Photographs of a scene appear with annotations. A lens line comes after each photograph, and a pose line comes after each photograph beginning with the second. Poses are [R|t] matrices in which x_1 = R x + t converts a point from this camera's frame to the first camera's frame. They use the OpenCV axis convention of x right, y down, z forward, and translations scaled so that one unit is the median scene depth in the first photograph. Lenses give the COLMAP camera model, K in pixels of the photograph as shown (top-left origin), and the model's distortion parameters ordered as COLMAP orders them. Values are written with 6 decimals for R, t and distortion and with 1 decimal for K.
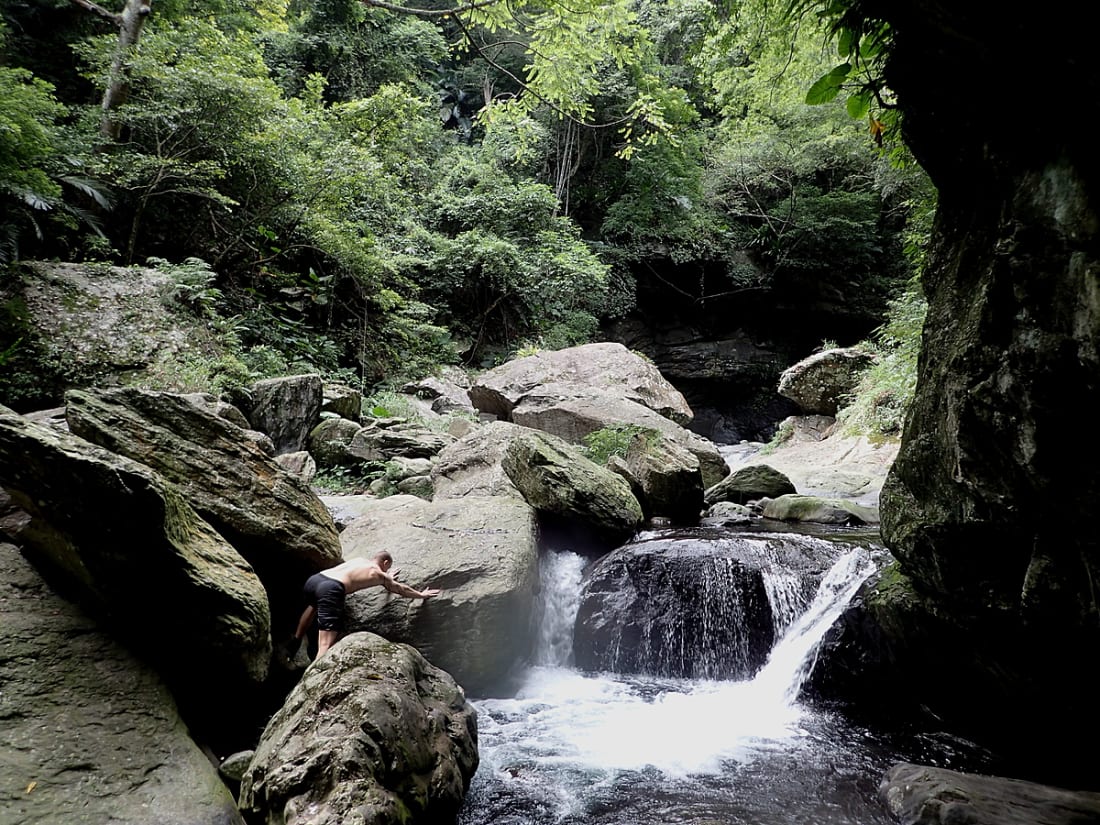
lens RADIAL K [[819.8, 0, 552.6], [0, 819.8, 415.9], [0, 0, 1]] dist [0.006395, -0.002667]
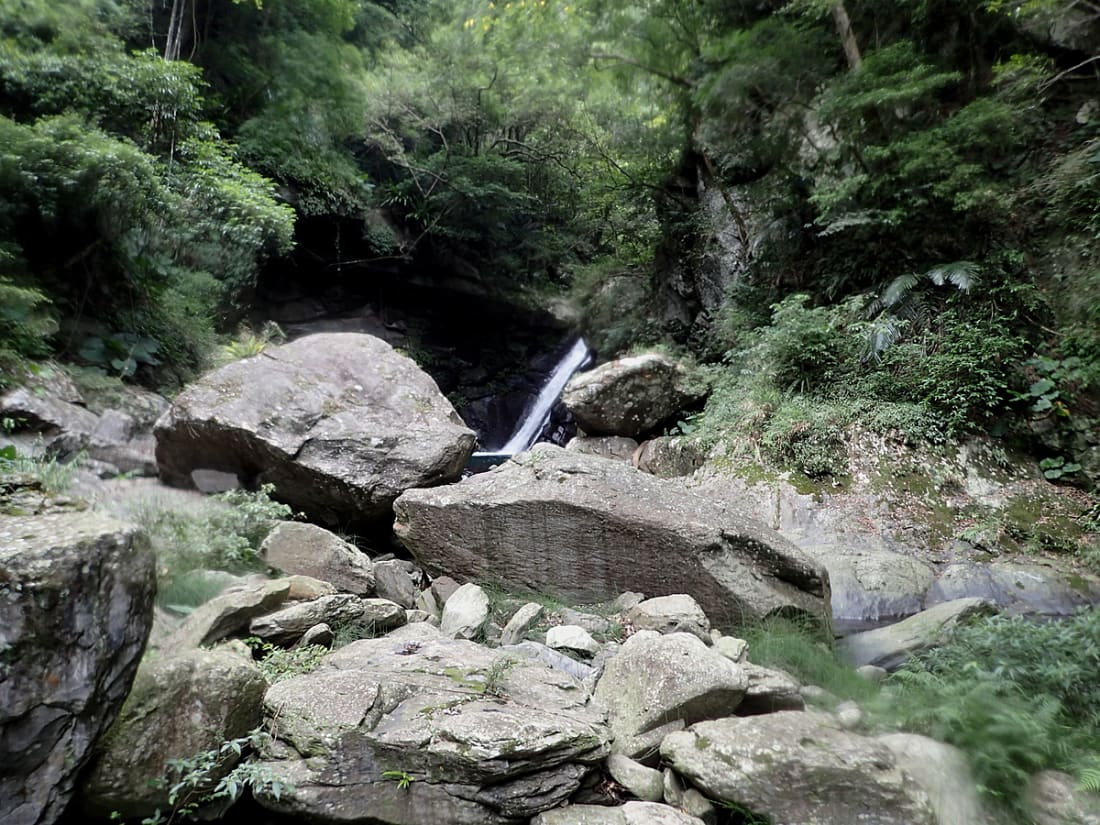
lens RADIAL K [[819.8, 0, 548.3], [0, 819.8, 405.6], [0, 0, 1]] dist [0.006395, -0.002667]
pose [[0.809508, -0.016418, 0.586880, -0.165408], [-0.001897, 0.999531, 0.030579, -0.047534], [-0.587106, -0.025867, 0.809096, 0.354561]]
